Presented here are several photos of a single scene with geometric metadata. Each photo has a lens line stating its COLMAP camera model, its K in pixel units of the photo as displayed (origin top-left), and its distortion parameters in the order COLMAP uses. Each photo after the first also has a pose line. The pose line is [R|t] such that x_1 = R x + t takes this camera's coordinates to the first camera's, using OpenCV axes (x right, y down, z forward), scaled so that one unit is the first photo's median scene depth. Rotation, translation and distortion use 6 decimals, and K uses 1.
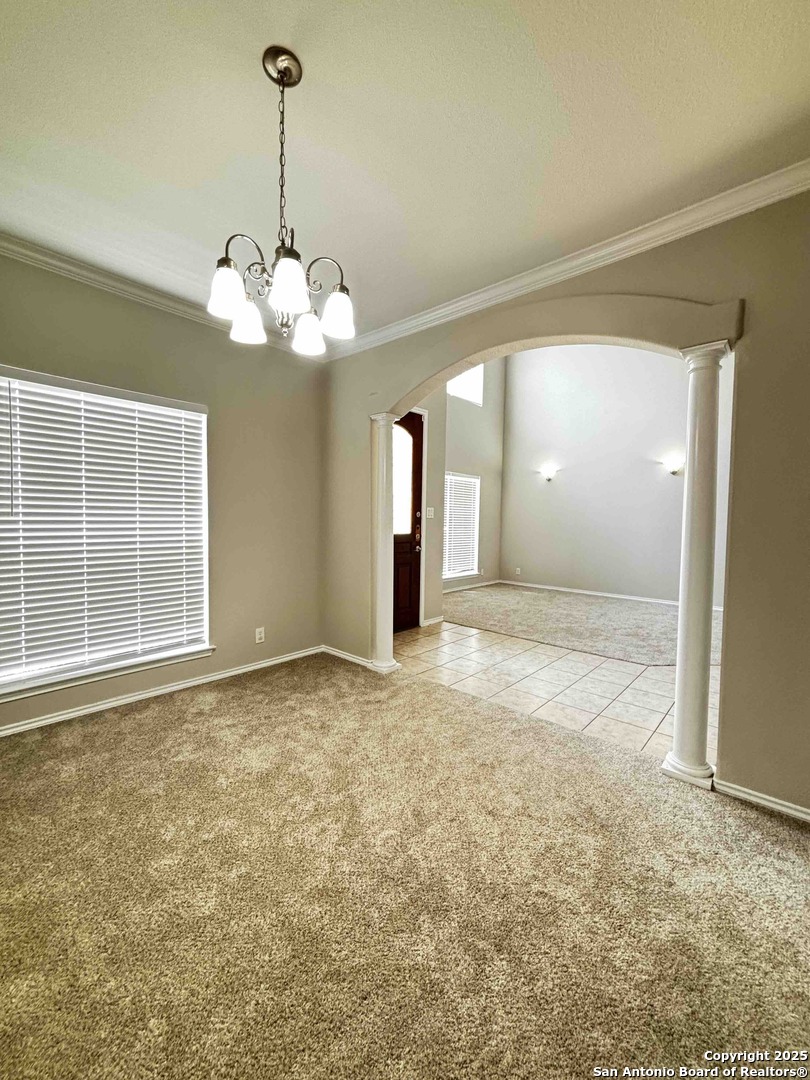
lens RADIAL K [[432.0, 0, 405.0], [0, 432.0, 540.0], [0, 0, 1]] dist [0.003565, -0.000097]
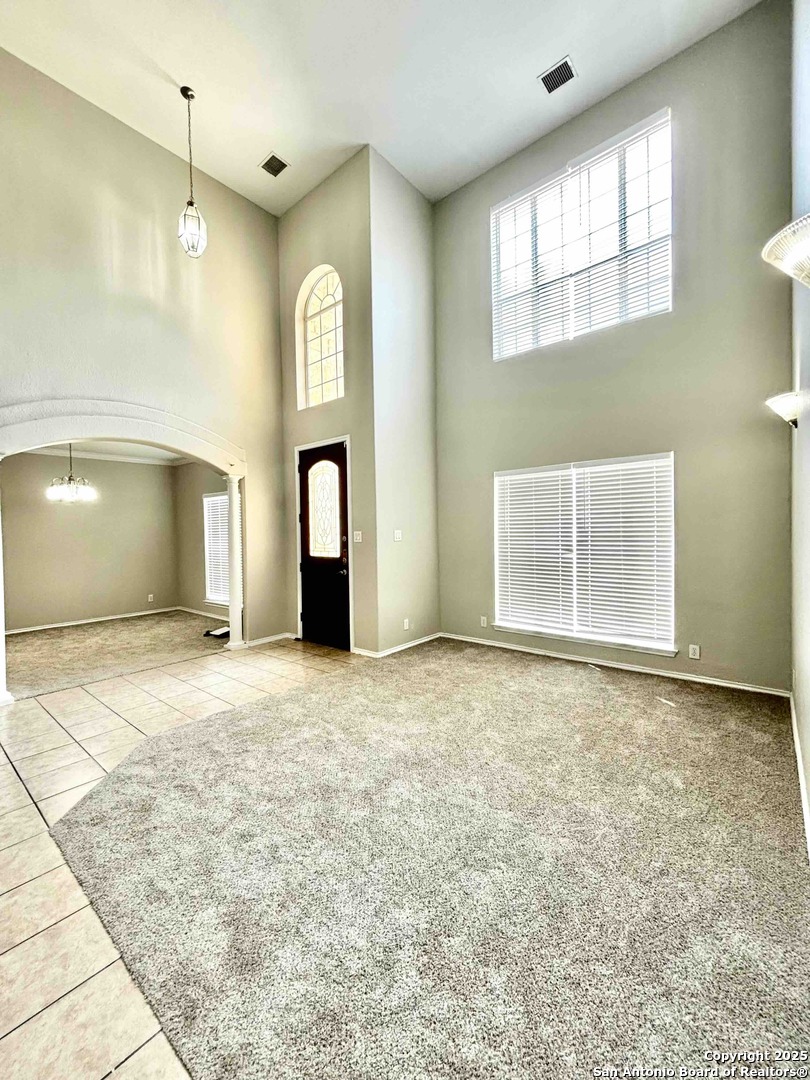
lens RADIAL K [[437.3, 0, 403.2], [0, 437.3, 536.3], [0, 0, 1]] dist [-0.002433, 0.003703]
pose [[0.030921, 0.006955, -0.999498, 1.057186], [-0.022109, 0.999736, 0.006272, -0.073615], [0.999277, 0.021904, 0.031067, 1.096961]]
